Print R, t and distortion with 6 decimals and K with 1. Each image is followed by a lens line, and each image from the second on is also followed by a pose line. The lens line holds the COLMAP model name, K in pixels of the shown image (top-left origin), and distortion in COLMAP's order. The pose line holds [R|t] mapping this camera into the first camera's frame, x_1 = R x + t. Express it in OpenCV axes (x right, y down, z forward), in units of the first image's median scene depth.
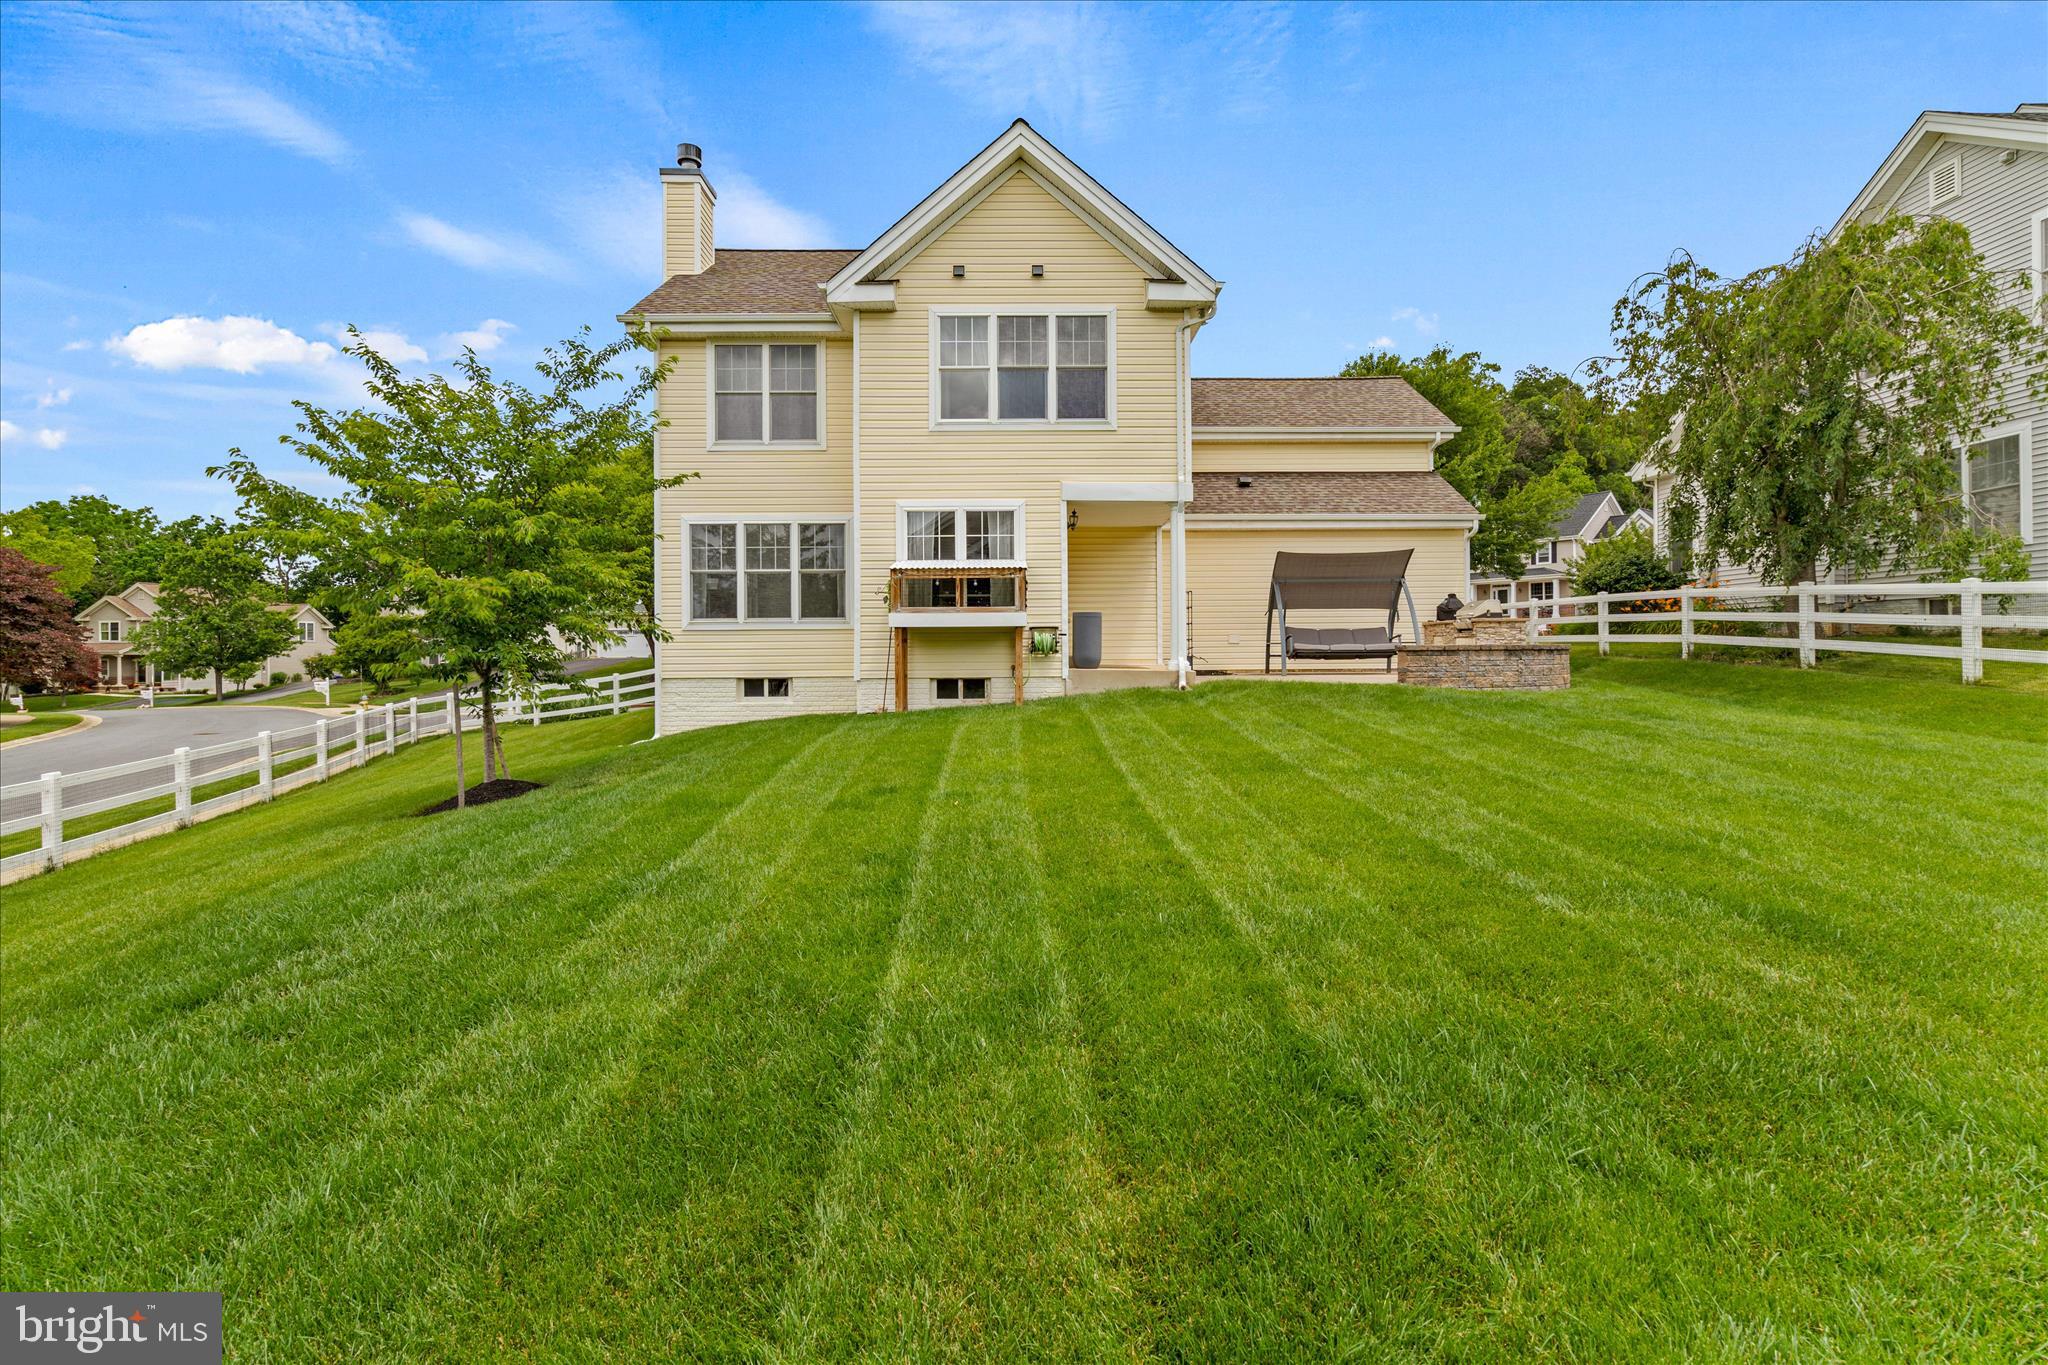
lens RADIAL K [[888.3, 0, 1002.6], [0, 888.3, 641.2], [0, 0, 1]] dist [0.000783, -0.000129]
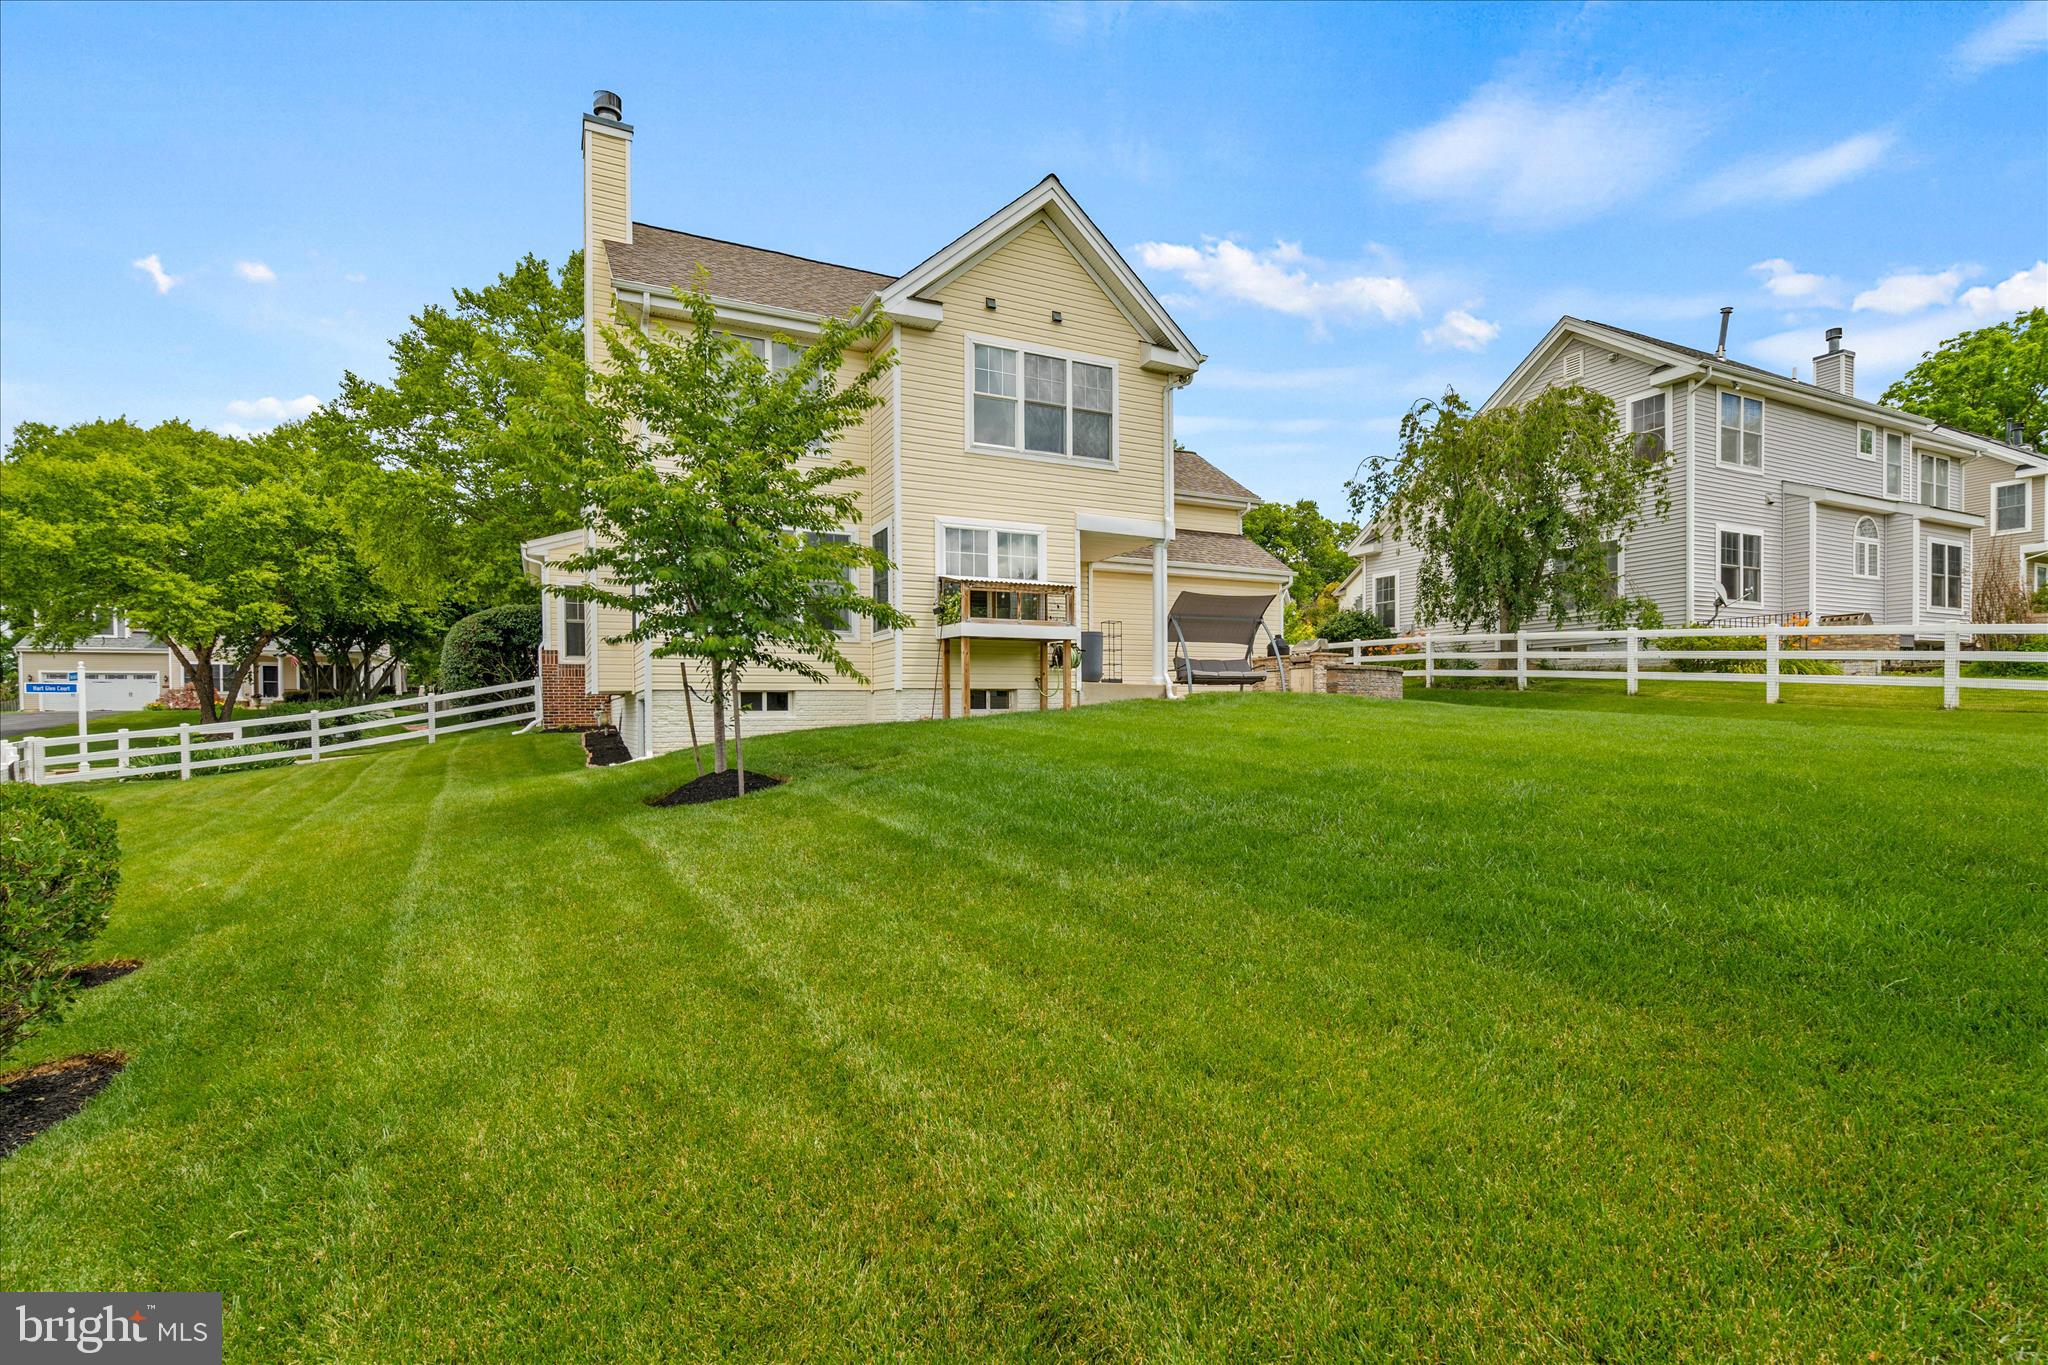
lens RADIAL K [[924.2, 0, 1025.2], [0, 924.2, 704.6], [0, 0, 1]] dist [0.001422, -0.000031]
pose [[0.905739, 0.004434, 0.423813, -0.476501], [-0.005909, 0.999980, 0.002166, 0.057278], [-0.423795, -0.004466, 0.905747, -0.014594]]
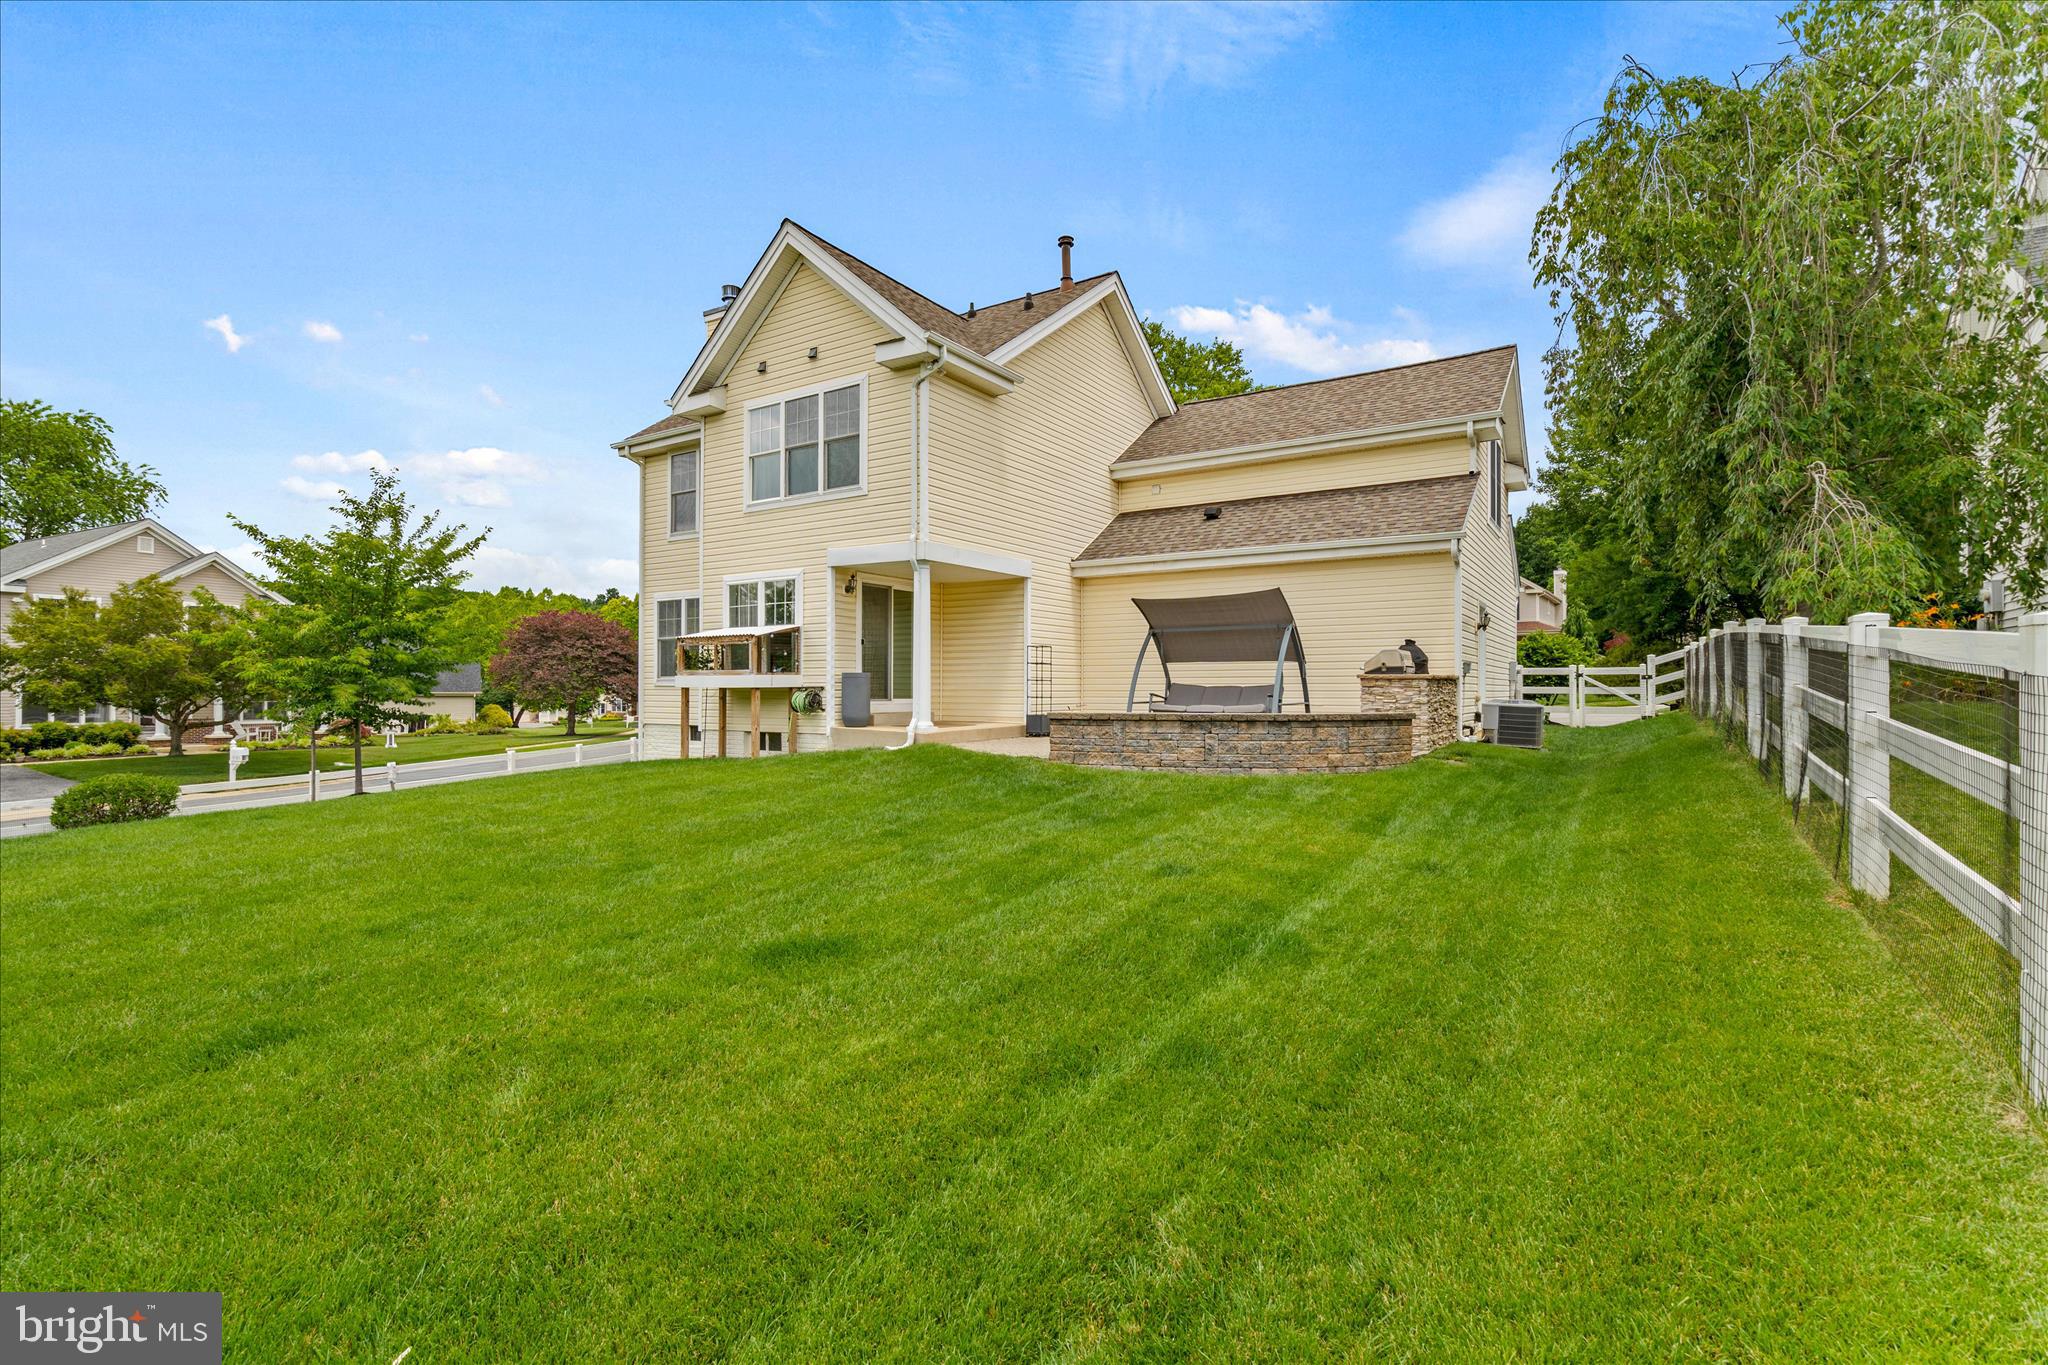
lens RADIAL K [[888.3, 0, 1026.9], [0, 888.3, 680.0], [0, 0, 1]] dist [0.000783, -0.000129]
pose [[0.844597, 0.002828, -0.535394, 0.831374], [0.000949, 0.999977, 0.006781, -0.030886], [0.535401, -0.006235, 0.844575, 0.234198]]
